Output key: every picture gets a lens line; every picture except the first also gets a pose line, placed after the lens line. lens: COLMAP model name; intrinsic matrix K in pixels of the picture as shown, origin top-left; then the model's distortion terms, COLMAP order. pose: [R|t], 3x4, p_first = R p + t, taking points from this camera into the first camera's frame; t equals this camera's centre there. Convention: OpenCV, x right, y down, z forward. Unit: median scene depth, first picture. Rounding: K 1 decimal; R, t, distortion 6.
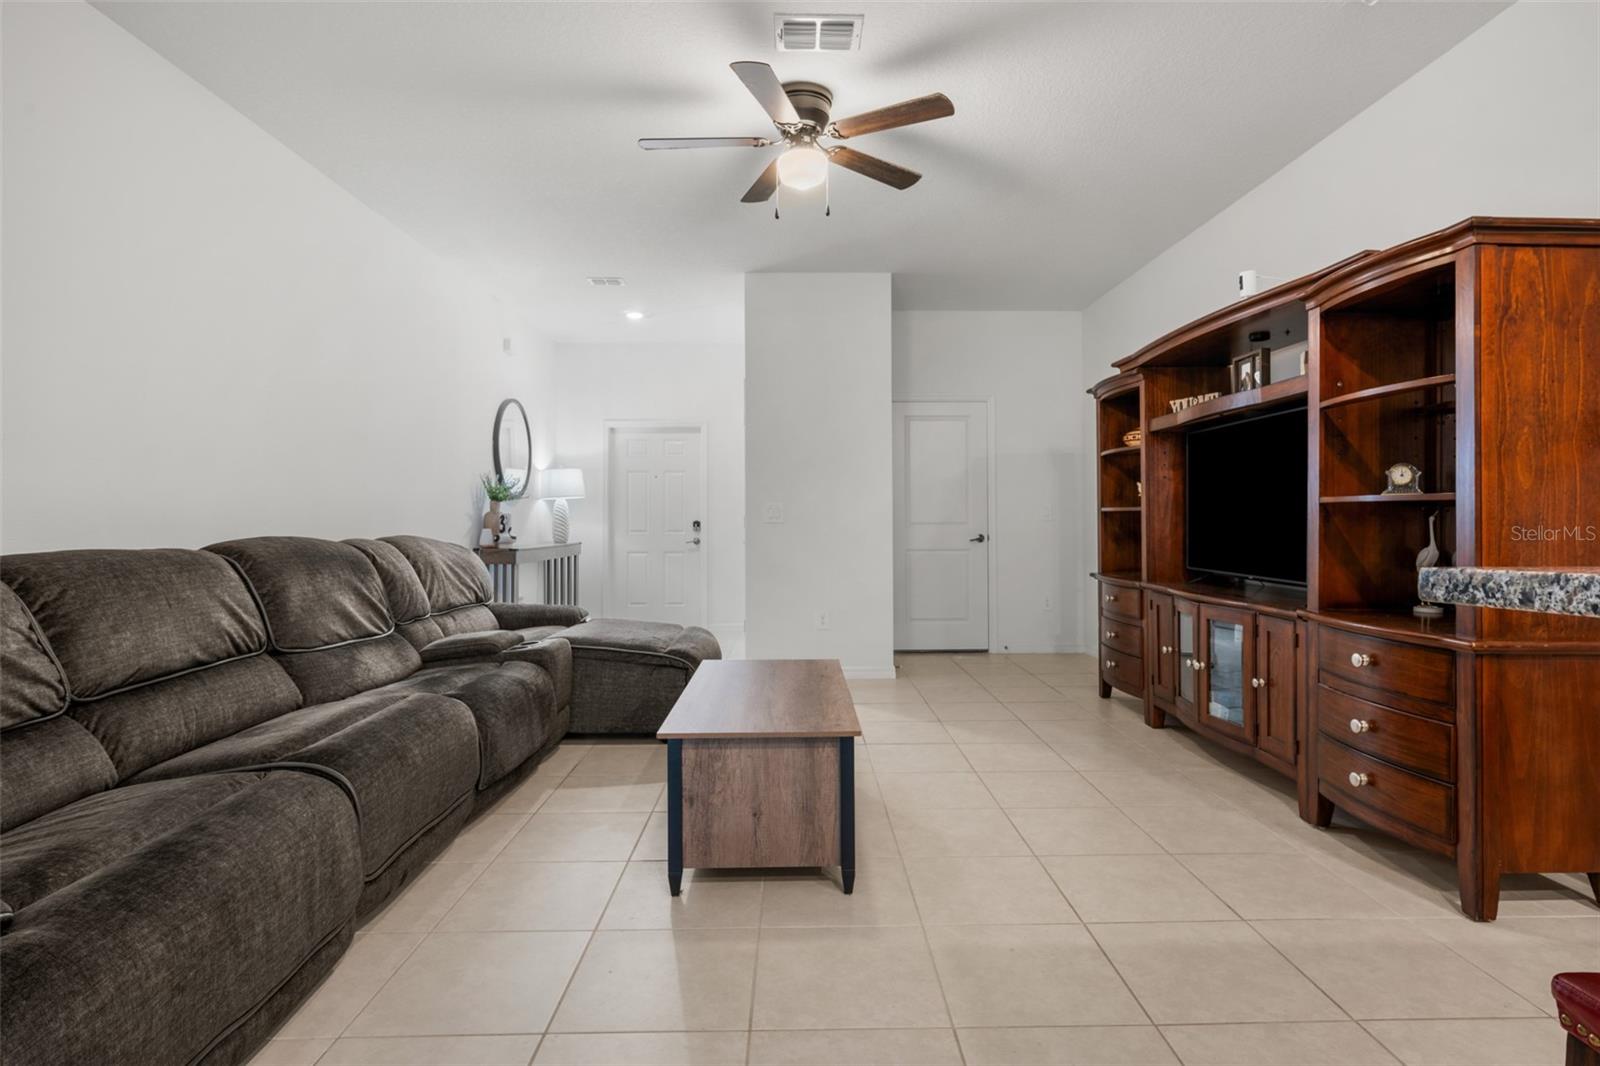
lens RADIAL K [[813.7, 0, 806.9], [0, 813.7, 513.3], [0, 0, 1]] dist [-0.000985, -0.000039]
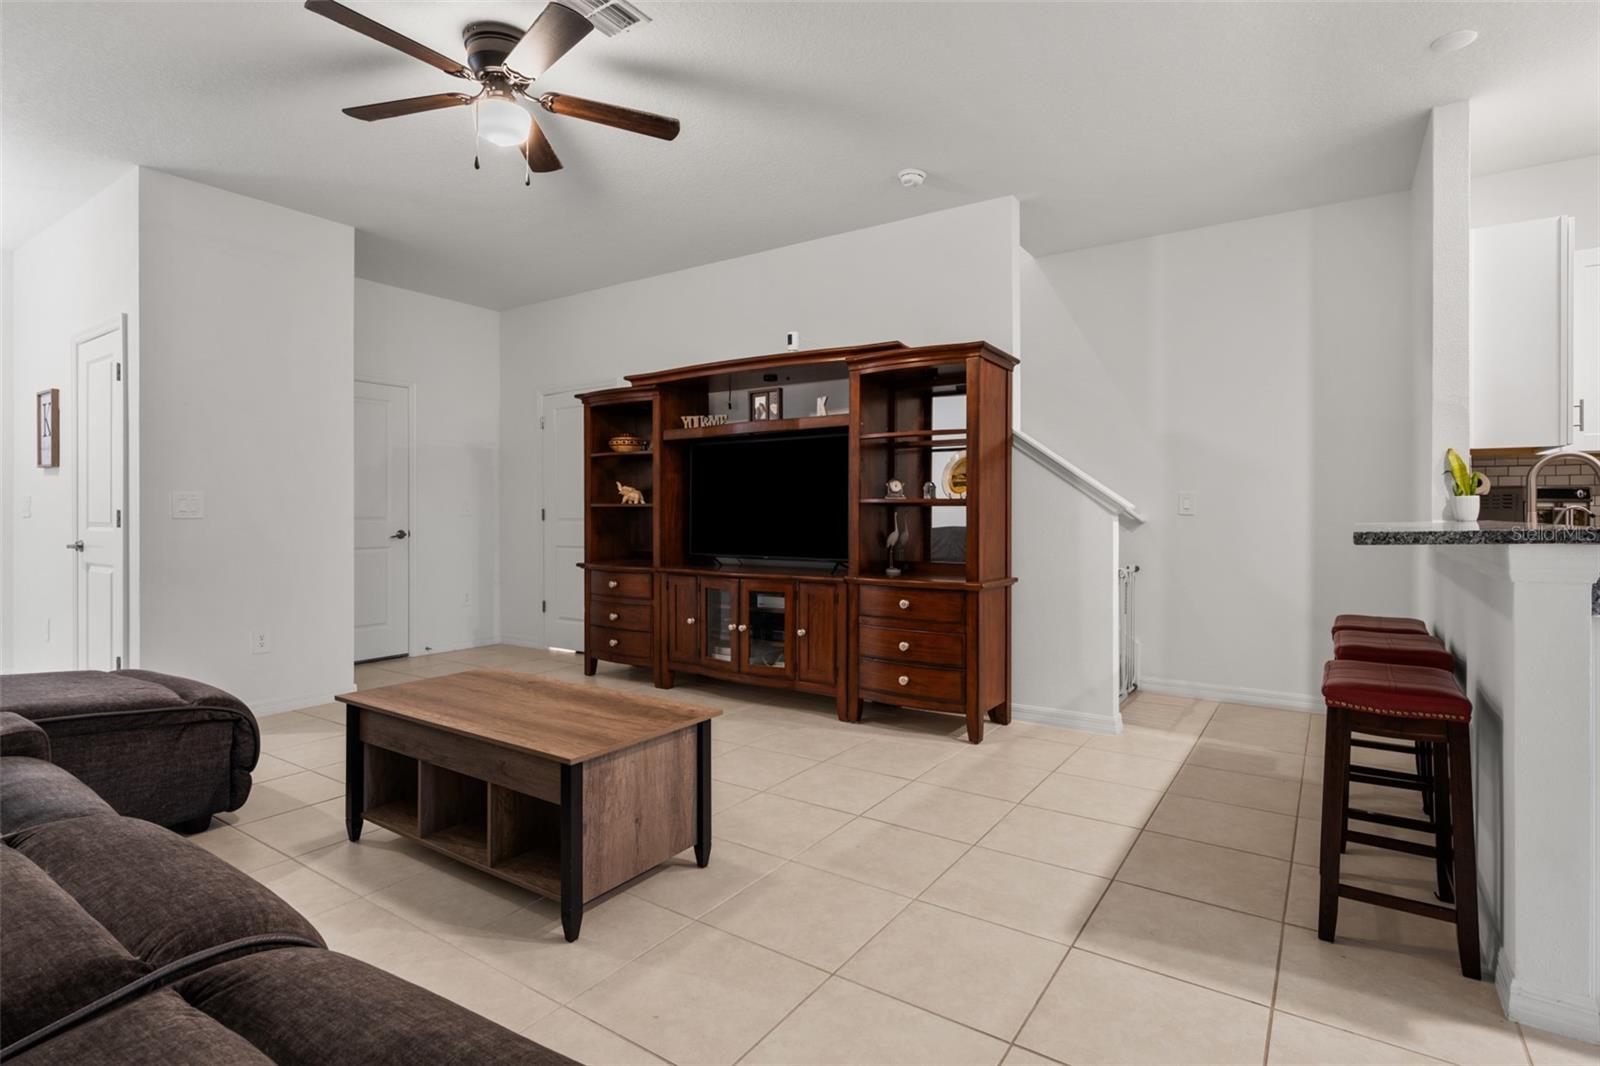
lens RADIAL K [[788.7, 0, 801.1], [0, 788.7, 513.3], [0, 0, 1]] dist [0.000099, -0.000333]
pose [[0.573586, 0.002076, 0.819143, -0.536219], [-0.006576, 0.999976, 0.002071, 0.003172], [-0.819119, -0.006574, 0.573586, 0.232097]]
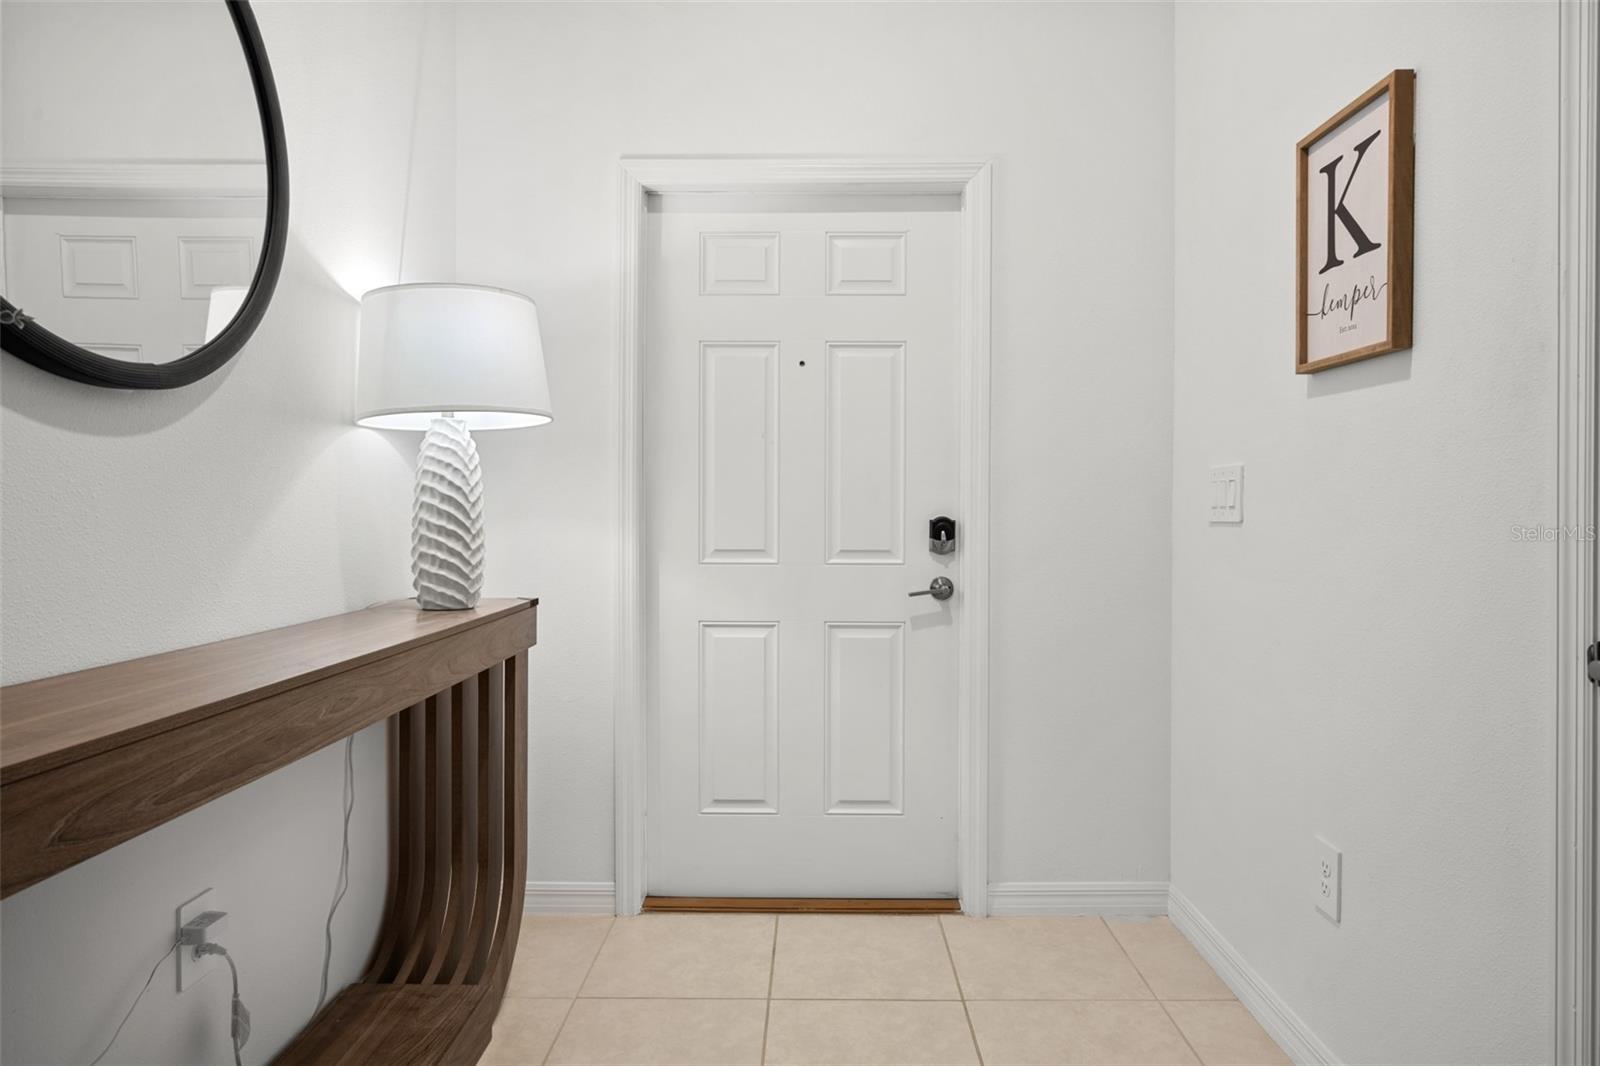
lens RADIAL K [[910.6, 0, 800.7], [0, 910.6, 507.9], [0, 0, 1]] dist [0.001359, 0.000120]
pose [[0.999871, 0.005020, -0.015268, -0.441337], [-0.004955, 0.999978, 0.004311, 0.010538], [0.015289, -0.004235, 0.999874, 1.660782]]
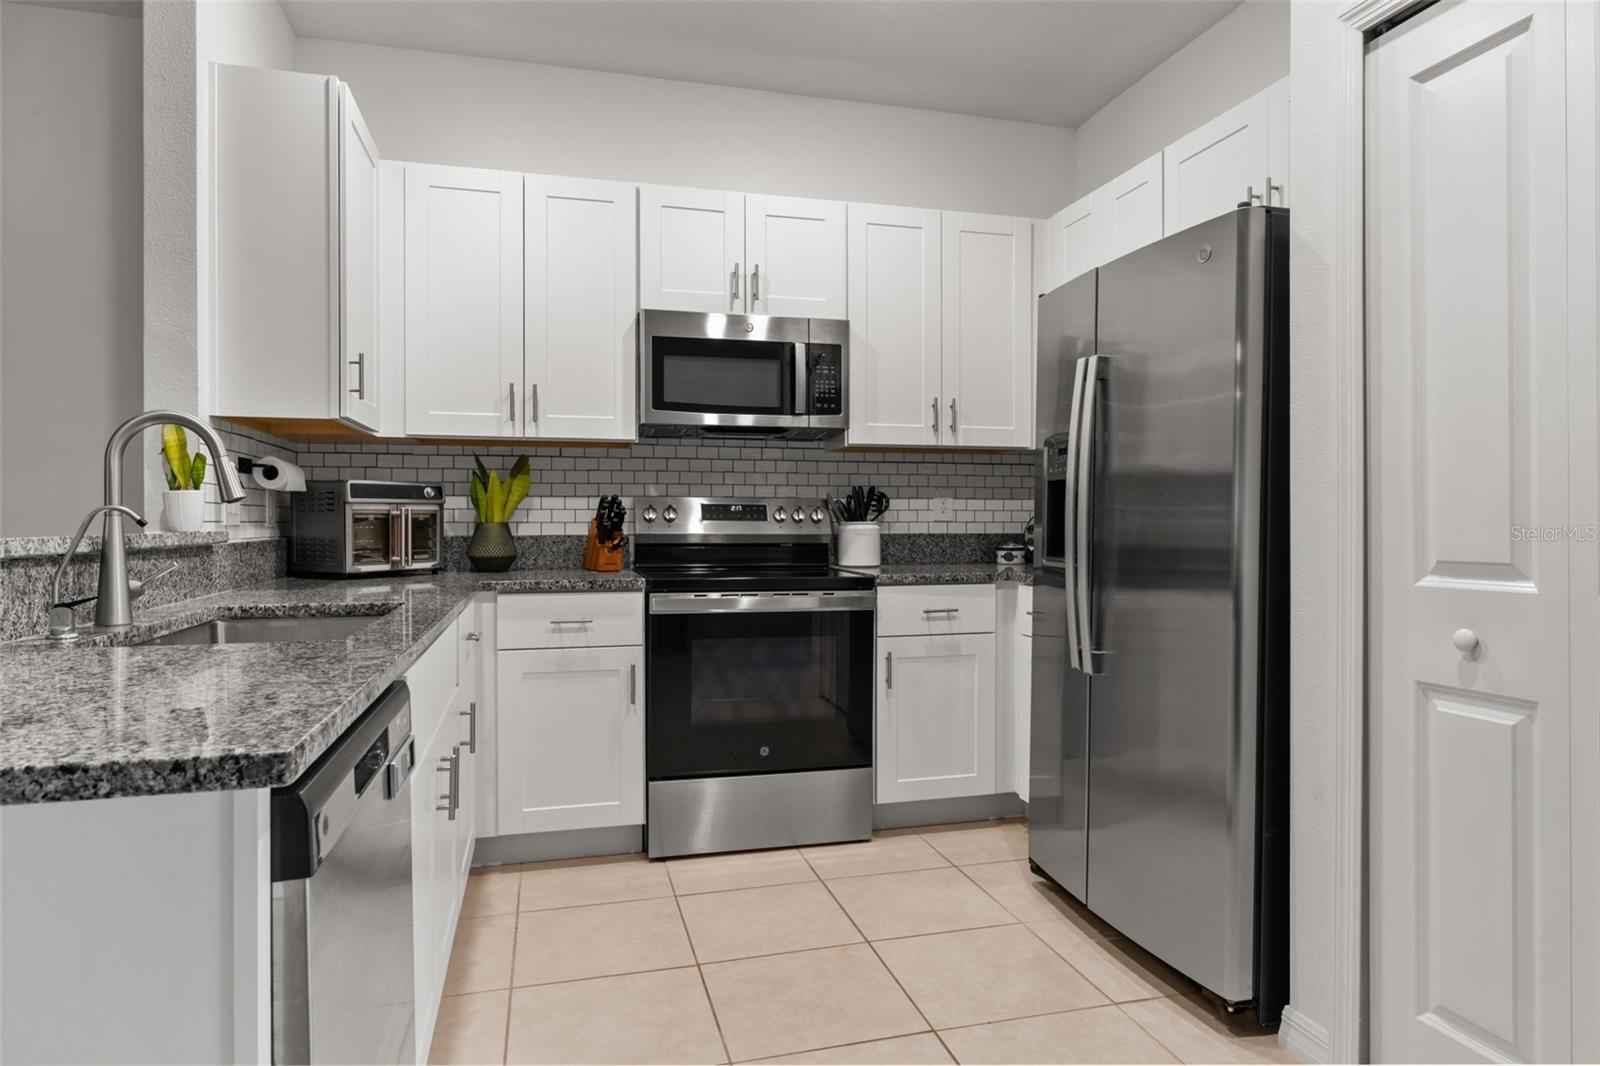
lens RADIAL K [[953.7, 0, 809.2], [0, 953.7, 522.7], [0, 0, 1]] dist [0.001644, 0.000295]
pose [[-0.247907, -0.002129, 0.968782, -0.071308], [-0.002337, 0.999996, 0.001600, 0.000620], [-0.968781, -0.001867, -0.247911, -0.164935]]
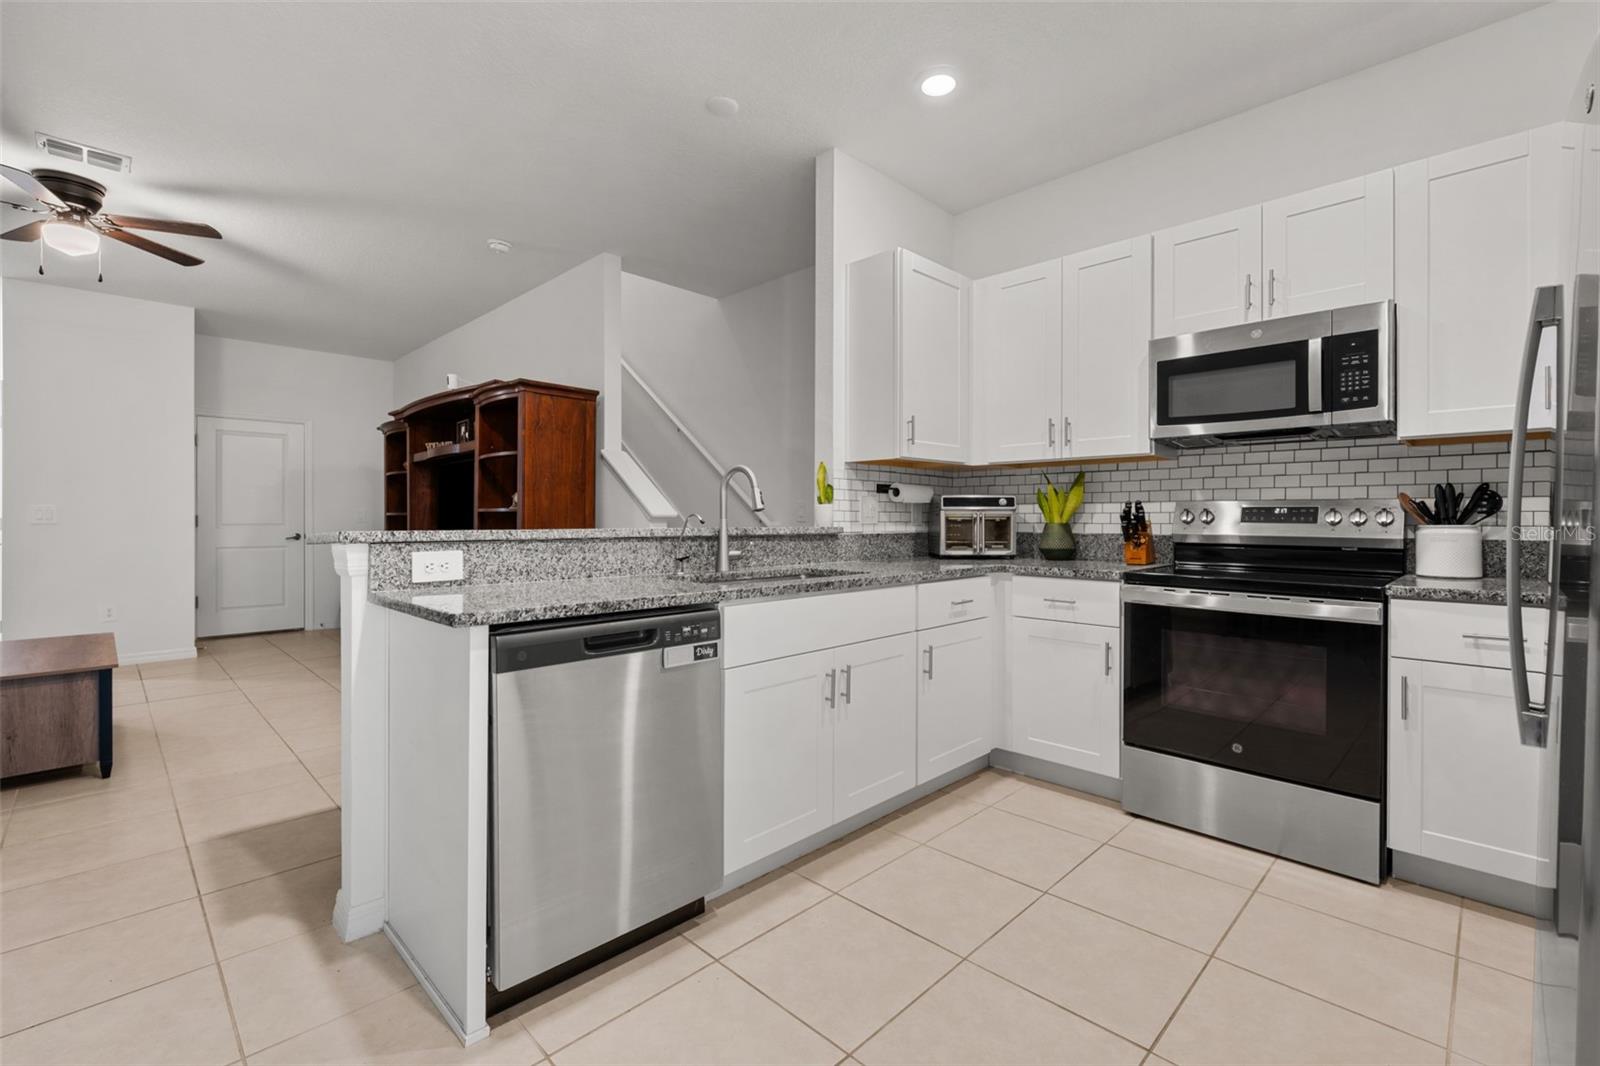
lens RADIAL K [[702.9, 0, 808.6], [0, 702.9, 518.3], [0, 0, 1]] dist [-0.000167, 0.000099]
pose [[0.713051, 0.004283, 0.701099, 0.047148], [-0.005917, 0.999982, -0.000091, -0.002110], [-0.701087, -0.004084, 0.713064, -0.571979]]
